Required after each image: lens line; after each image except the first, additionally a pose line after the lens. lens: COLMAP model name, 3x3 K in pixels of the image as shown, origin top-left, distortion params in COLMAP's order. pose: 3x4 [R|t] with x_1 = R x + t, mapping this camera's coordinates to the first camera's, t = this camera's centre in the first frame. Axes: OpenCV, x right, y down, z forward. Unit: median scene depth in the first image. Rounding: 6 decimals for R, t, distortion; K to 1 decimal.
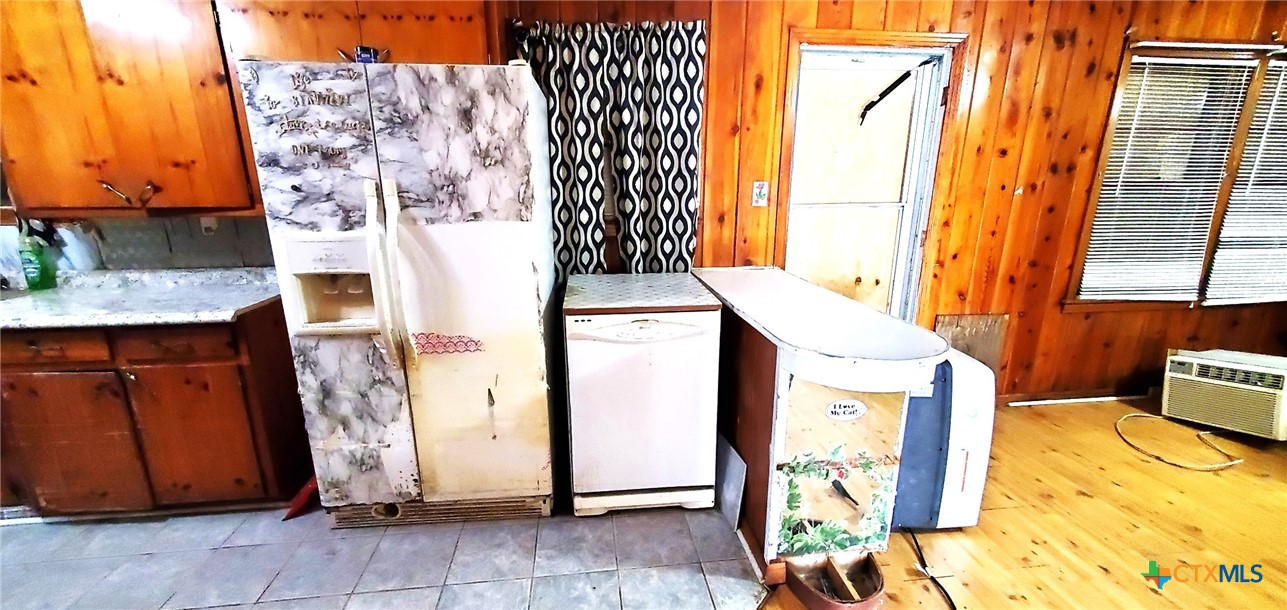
lens RADIAL K [[513.9, 0, 638.7], [0, 513.9, 318.1], [0, 0, 1]] dist [-0.001257, -0.000268]
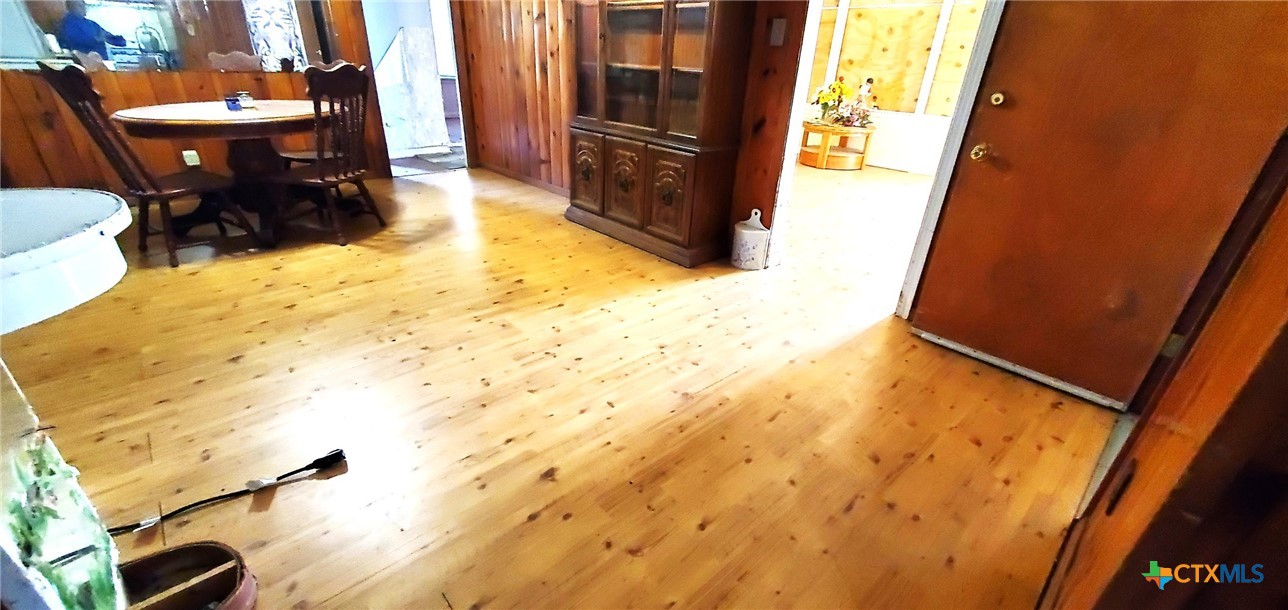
lens RADIAL K [[512.1, 0, 640.3], [0, 512.1, 316.7], [0, 0, 1]] dist [0.002720, -0.002503]
pose [[-0.581768, -0.388712, 0.714457, -0.206998], [0.176022, 0.797420, 0.577181, -0.033859], [-0.794080, 0.461545, -0.395492, 0.486425]]
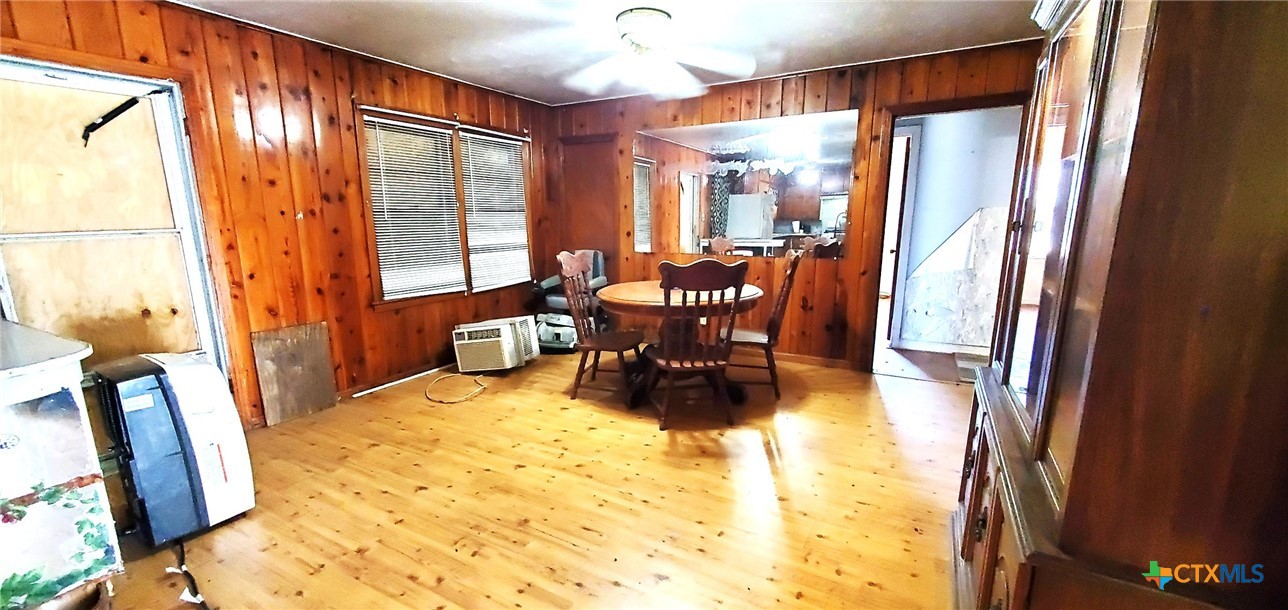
lens RADIAL K [[512.1, 0, 639.3], [0, 512.1, 317.1], [0, 0, 1]] dist [0.002720, -0.002503]
pose [[0.590868, -0.163282, 0.790072, 0.305679], [0.217547, 0.975276, 0.038861, 0.127288], [-0.776884, 0.148916, 0.611781, -0.358615]]
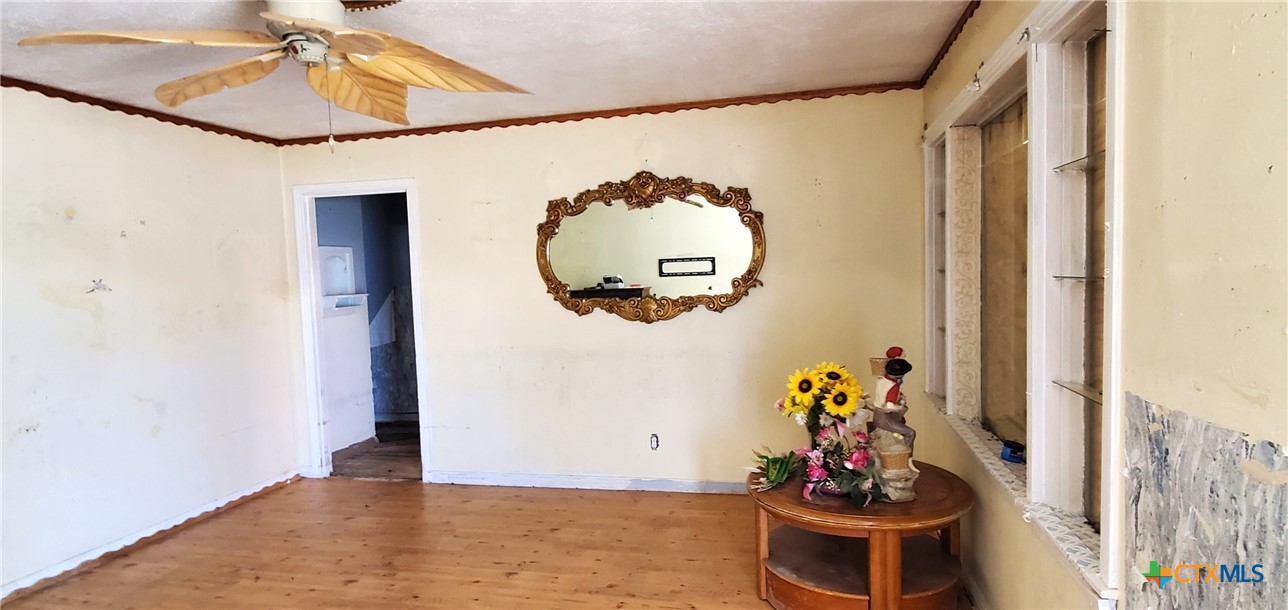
lens RADIAL K [[705.5, 0, 634.9], [0, 705.5, 309.4], [0, 0, 1]] dist [0.019938, 0.004001]
pose [[0.359701, -0.071002, 0.930362, 0.275677], [0.285520, 0.957647, -0.037305, 0.592552], [-0.888309, 0.279055, 0.364739, -2.276017]]
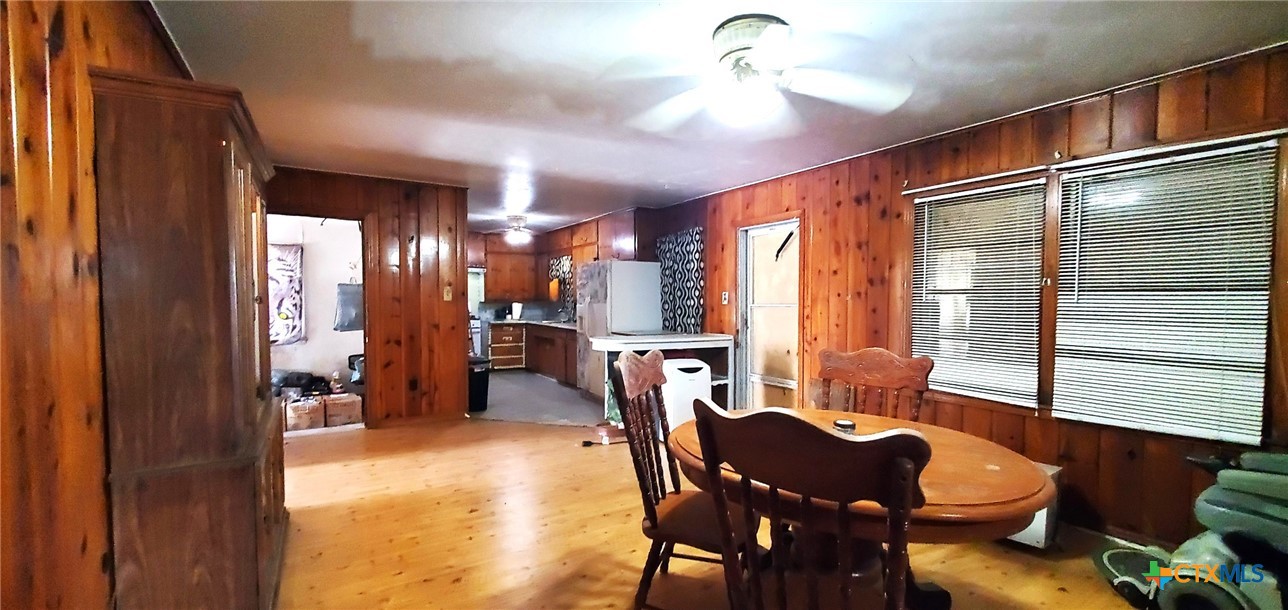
lens RADIAL K [[512.1, 0, 641.9], [0, 512.1, 317.5], [0, 0, 1]] dist [0.002720, -0.002503]
pose [[0.425614, 0.034766, -0.904237, 2.304079], [-0.244563, 0.966495, -0.077953, 0.080539], [0.871230, 0.254321, 0.419856, -0.127365]]
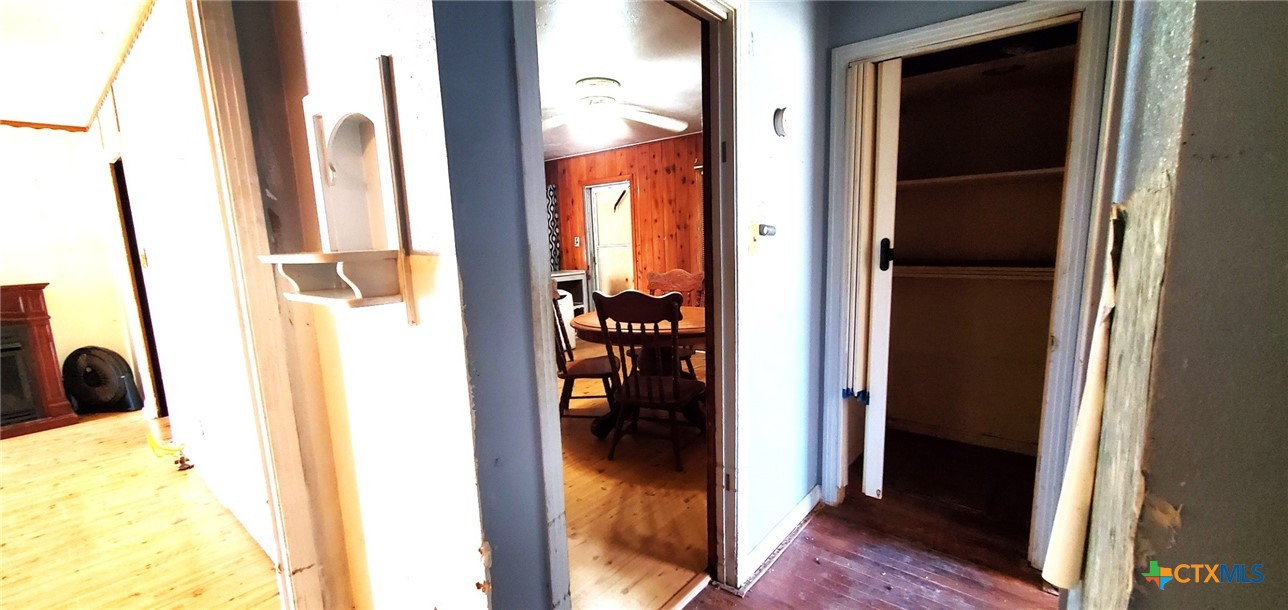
lens RADIAL K [[512.1, 0, 639.9], [0, 512.1, 313.7], [0, 0, 1]] dist [0.002720, -0.002503]
pose [[0.686052, 0.083126, -0.722788, 2.824287], [-0.157756, 0.986813, -0.036247, 0.190855], [0.710244, 0.138892, 0.690118, -0.605657]]
